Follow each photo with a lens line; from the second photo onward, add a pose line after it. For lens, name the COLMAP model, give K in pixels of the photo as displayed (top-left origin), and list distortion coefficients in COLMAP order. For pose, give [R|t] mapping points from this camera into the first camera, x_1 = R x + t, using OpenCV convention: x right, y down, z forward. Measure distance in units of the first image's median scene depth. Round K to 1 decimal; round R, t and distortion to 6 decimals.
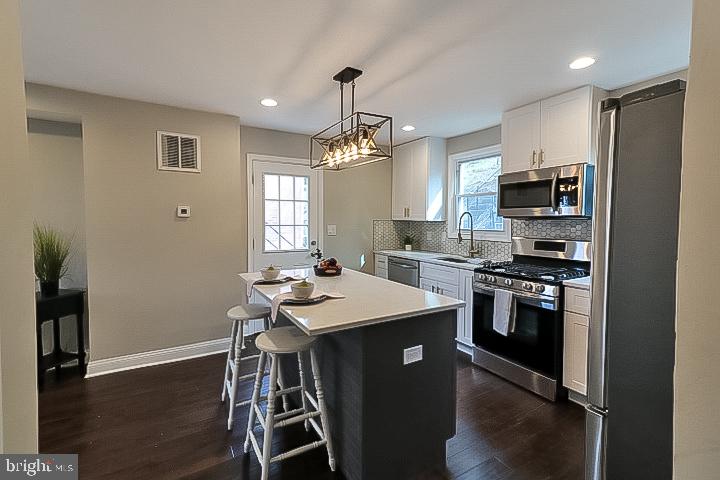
lens RADIAL K [[329.9, 0, 360.9], [0, 329.9, 237.7], [0, 0, 1]] dist [0.021708, -0.000354]
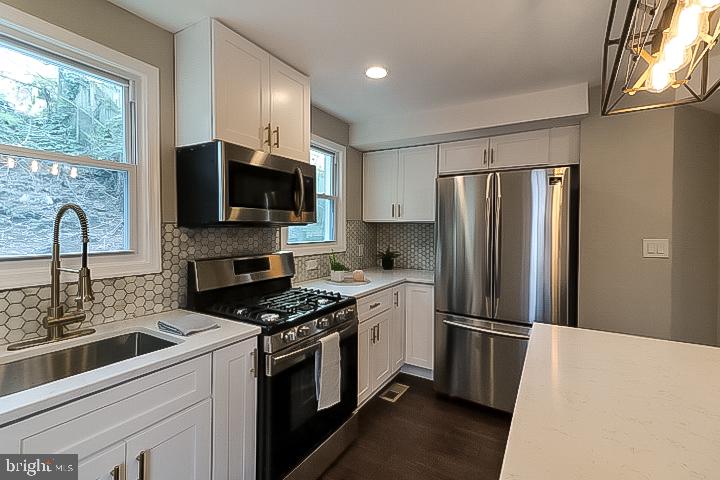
lens RADIAL K [[329.9, 0, 358.0], [0, 329.9, 232.3], [0, 0, 1]] dist [0.021708, -0.000354]
pose [[-0.472926, -0.016990, 0.880938, -0.140985], [0.038264, 0.998475, 0.039799, -0.060815], [-0.880271, 0.052530, -0.471555, 1.076641]]
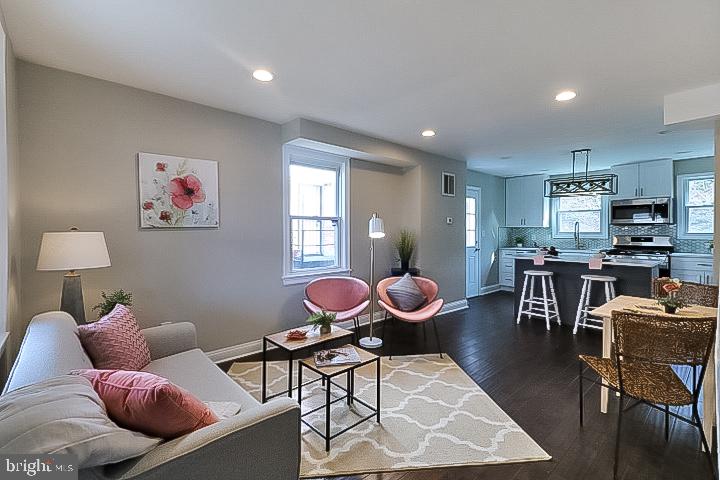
lens RADIAL K [[329.9, 0, 361.1], [0, 329.9, 240.1], [0, 0, 1]] dist [0.021708, -0.000354]
pose [[0.980858, -0.005436, 0.194646, -1.280295], [0.011025, 0.999557, -0.027642, 0.059905], [-0.194410, 0.029259, 0.980484, -0.515297]]
